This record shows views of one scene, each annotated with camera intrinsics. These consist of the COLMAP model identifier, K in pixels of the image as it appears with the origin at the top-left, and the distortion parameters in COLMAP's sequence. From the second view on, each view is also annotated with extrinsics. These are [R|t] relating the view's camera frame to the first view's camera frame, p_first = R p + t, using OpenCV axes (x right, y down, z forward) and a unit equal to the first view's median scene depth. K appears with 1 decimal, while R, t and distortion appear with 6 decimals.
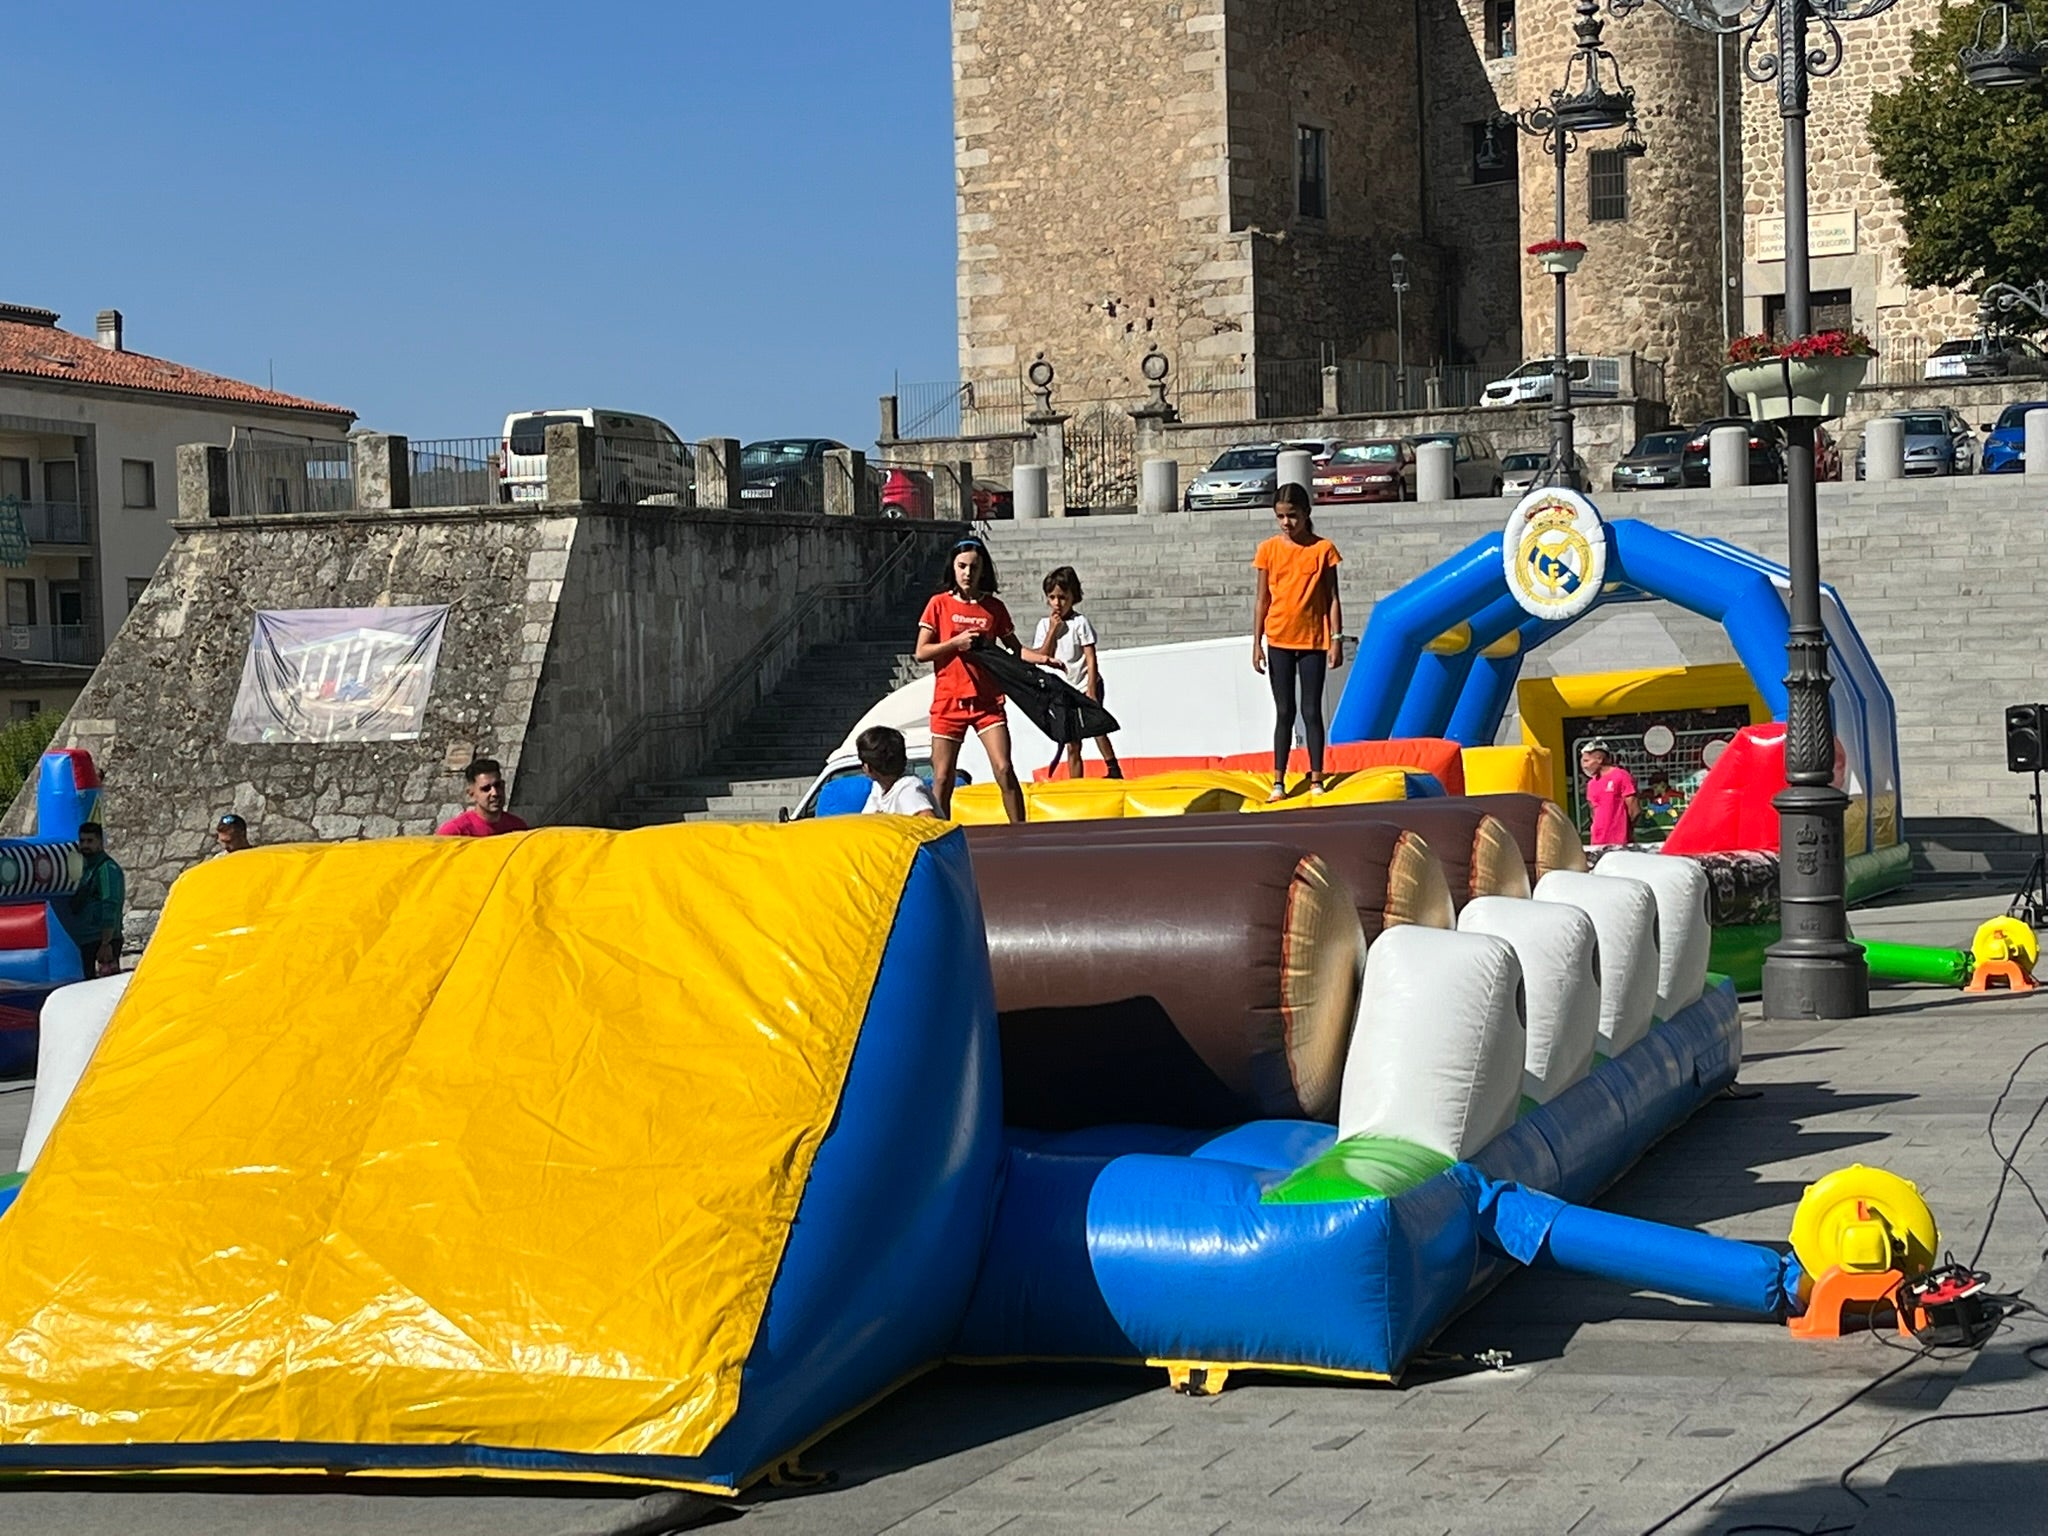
lens RADIAL K [[1549.9, 0, 1014.2], [0, 1549.9, 769.2], [0, 0, 1]] dist [0.055164, -0.069088]
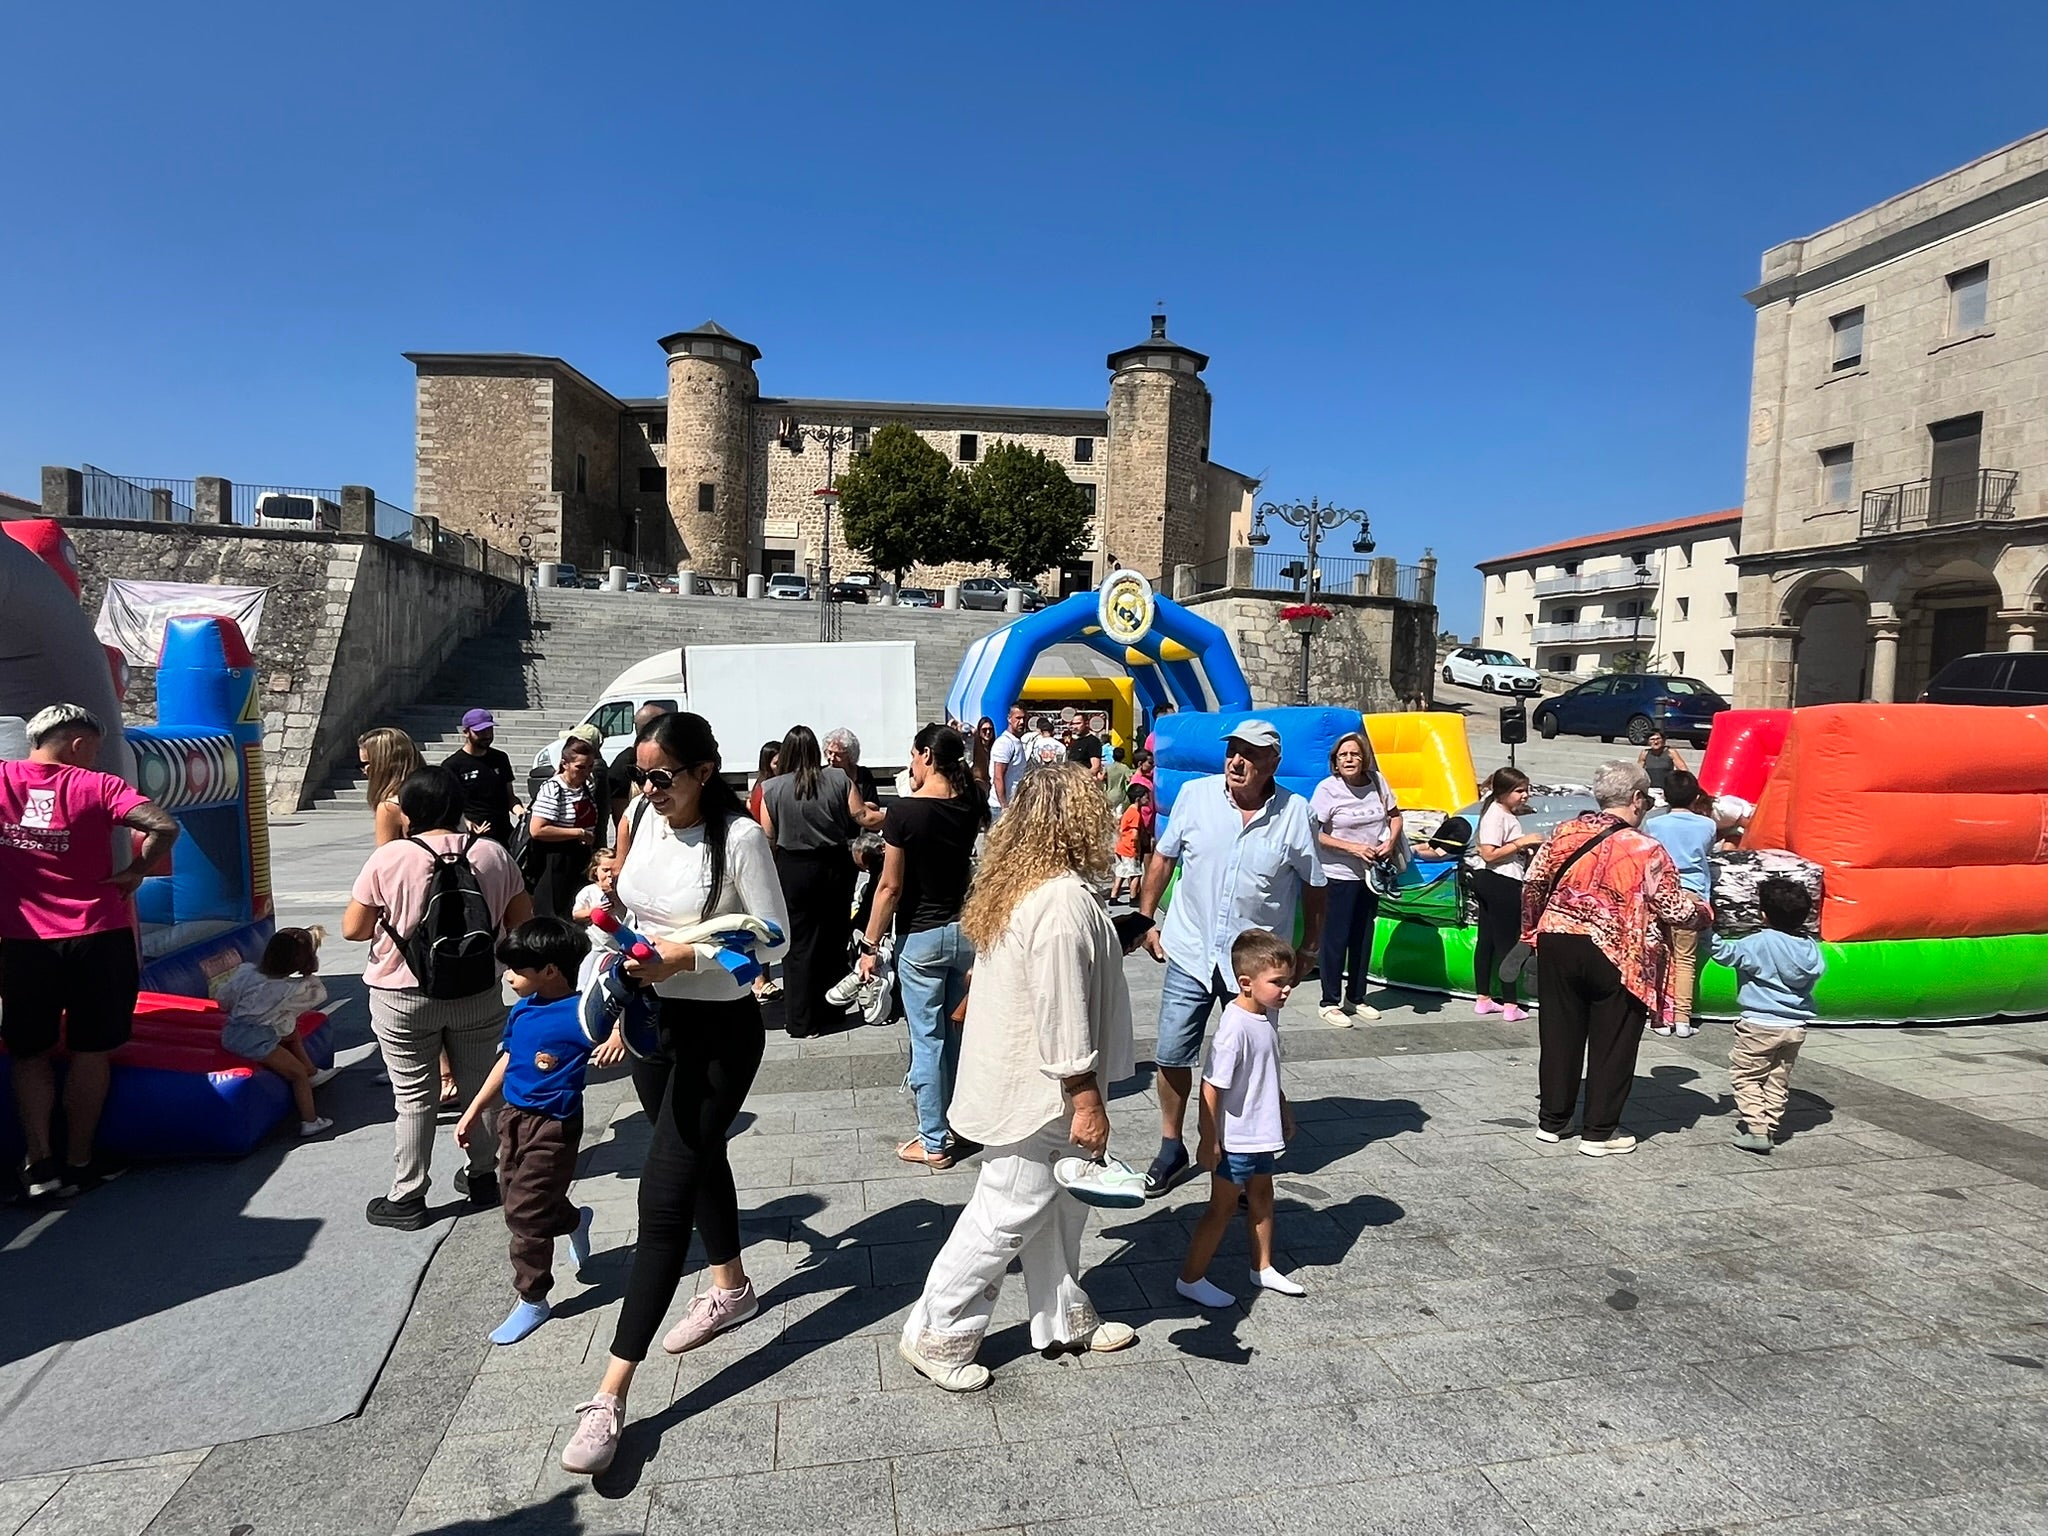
lens RADIAL K [[855.5, 0, 1024.1], [0, 855.5, 728.7], [0, 0, 1]] dist [-0.000093, 0.000081]
pose [[0.938070, 0.049001, 0.342963, 0.098921], [-0.053061, 0.998588, 0.002457, -0.006106], [-0.342359, -0.020502, 0.939346, -0.123867]]
